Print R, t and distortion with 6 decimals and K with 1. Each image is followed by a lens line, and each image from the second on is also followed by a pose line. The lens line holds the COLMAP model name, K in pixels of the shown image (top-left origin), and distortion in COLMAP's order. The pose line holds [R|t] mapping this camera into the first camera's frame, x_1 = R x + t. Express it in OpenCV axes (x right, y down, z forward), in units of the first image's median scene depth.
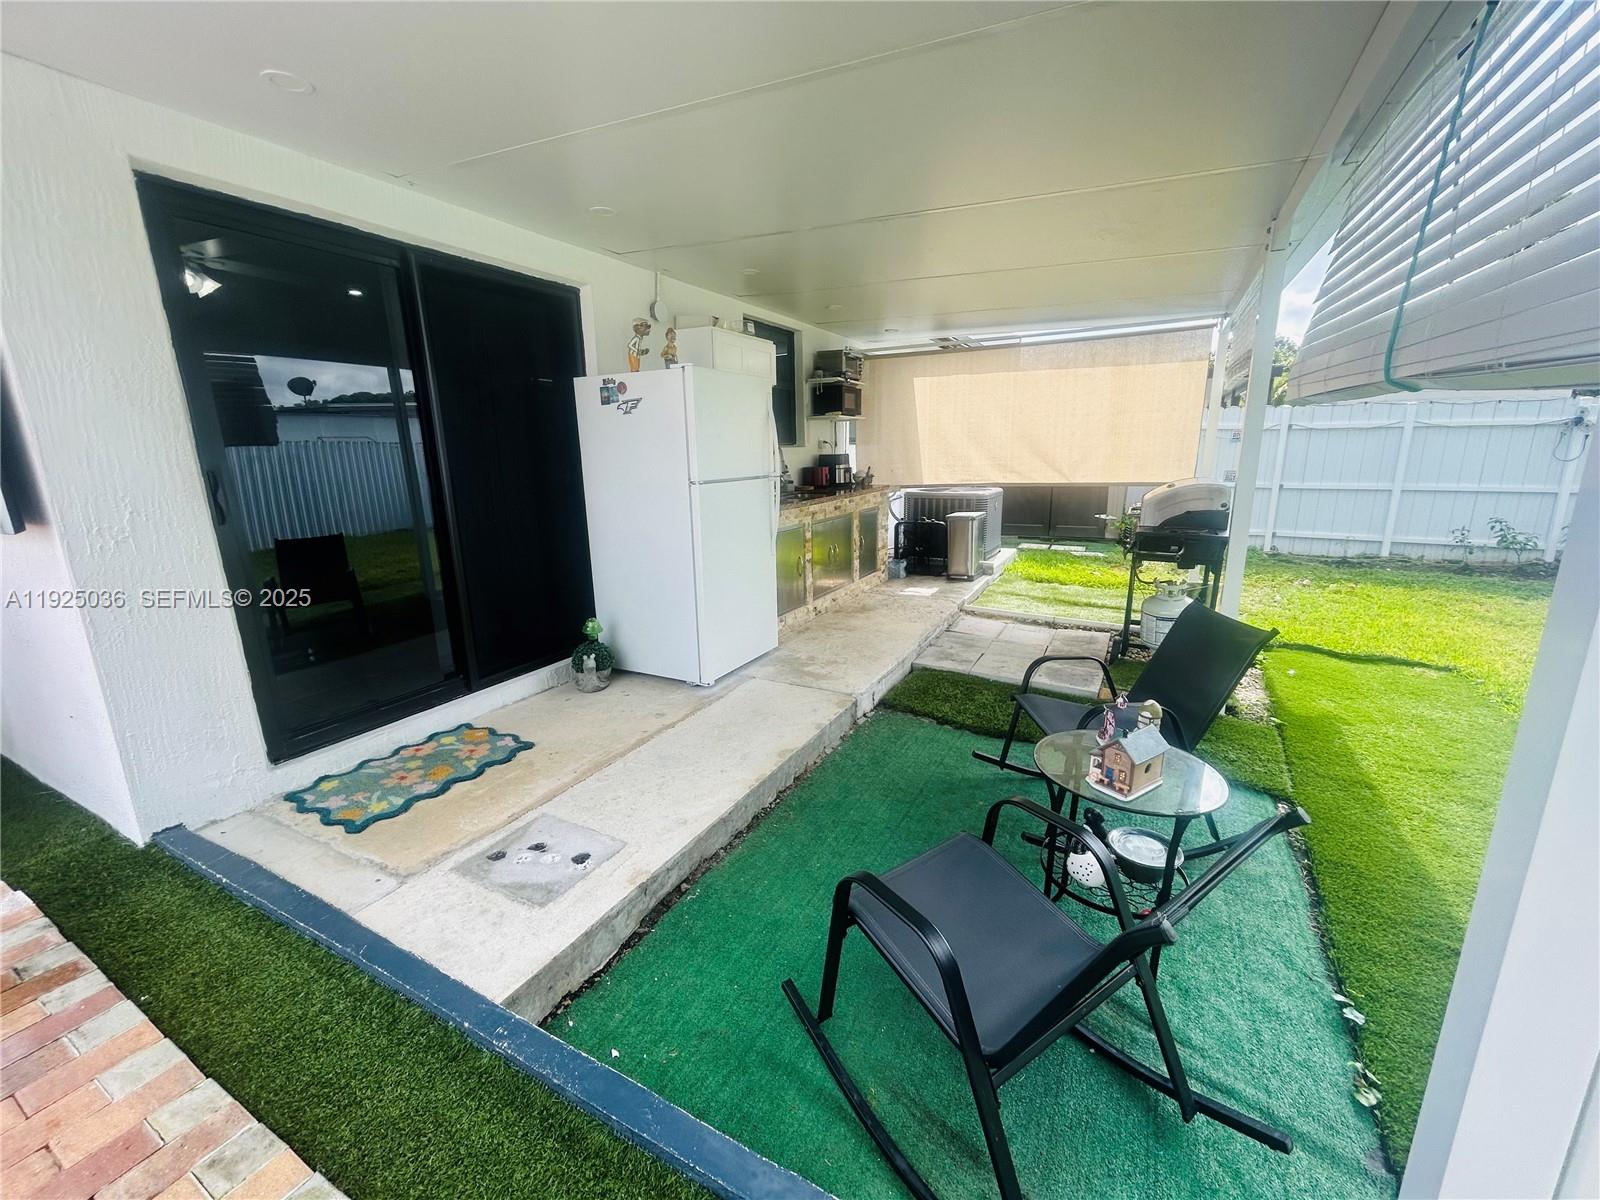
lens RADIAL K [[644.3, 0, 802.3], [0, 644.3, 601.7], [0, 0, 1]] dist [-0.006920, 0.003064]
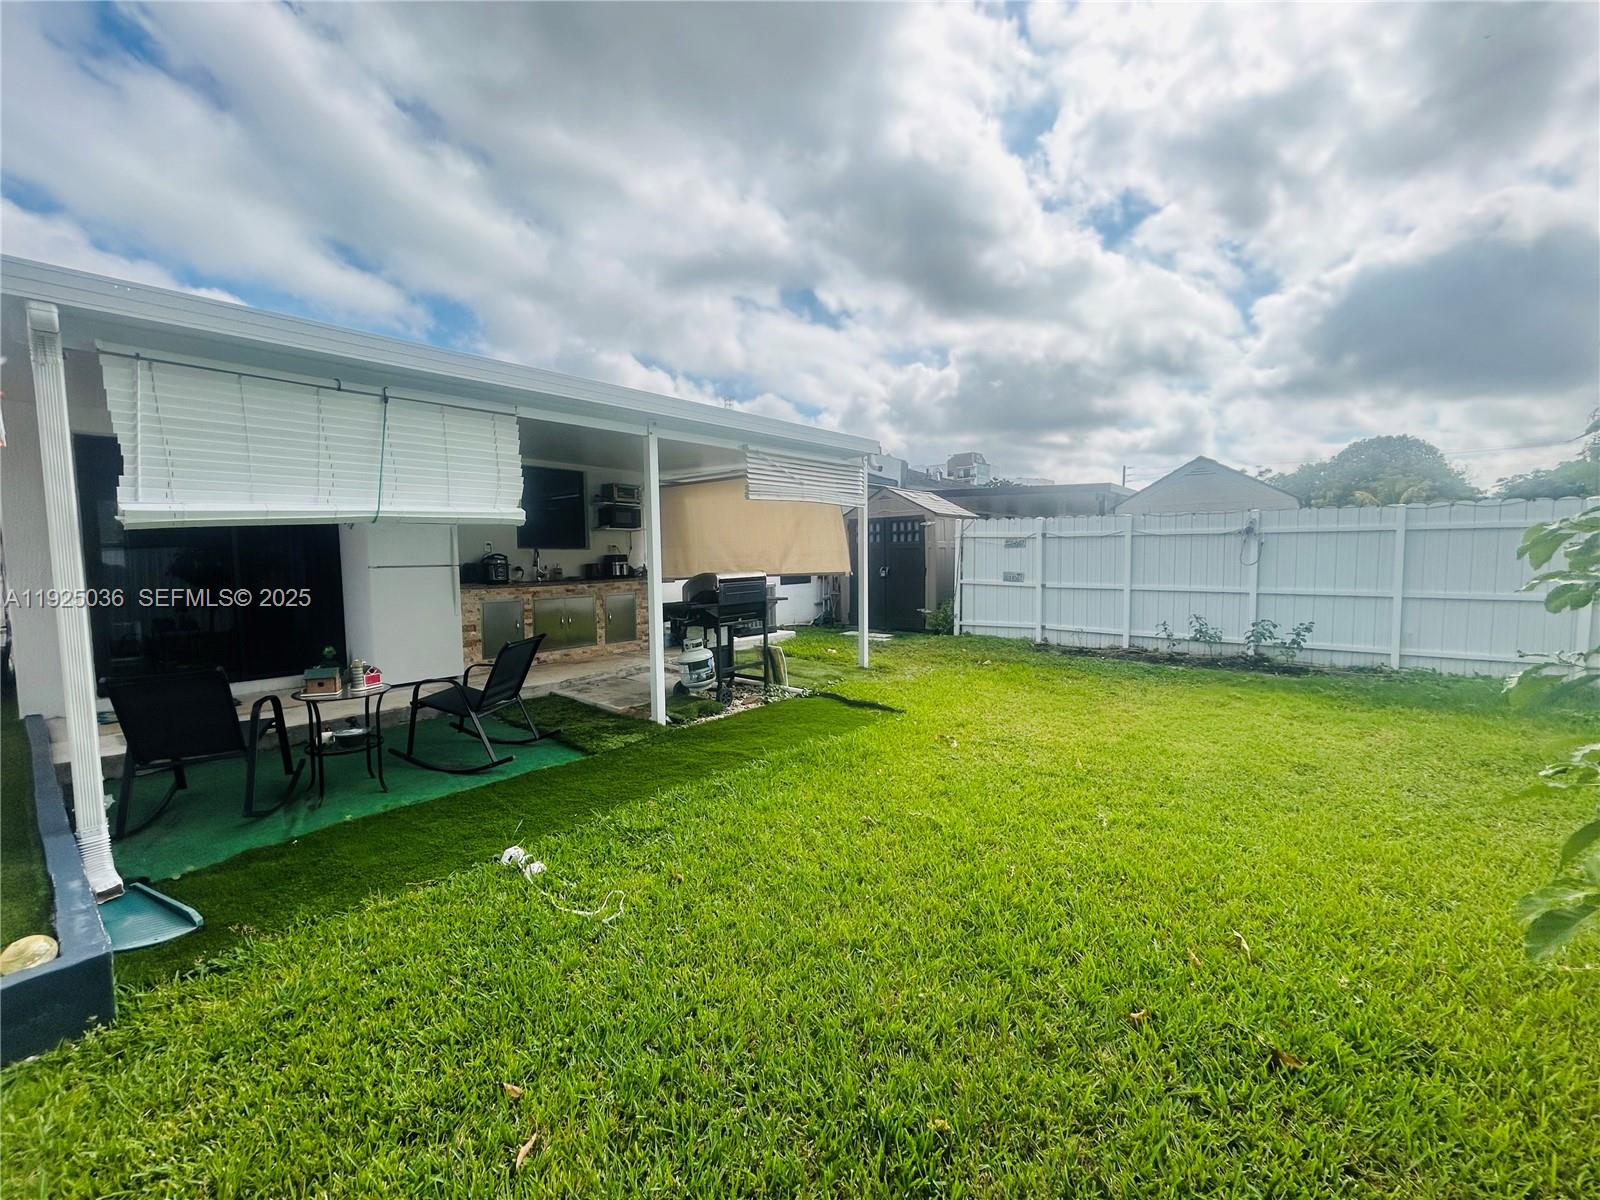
lens RADIAL K [[644.3, 0, 802.3], [0, 644.3, 601.7], [0, 0, 1]] dist [-0.006920, 0.003064]
pose [[0.982178, 0.020711, -0.186808, 0.612892], [-0.049434, 0.987382, -0.150440, 0.051655], [0.181335, 0.156994, 0.970809, -0.224545]]
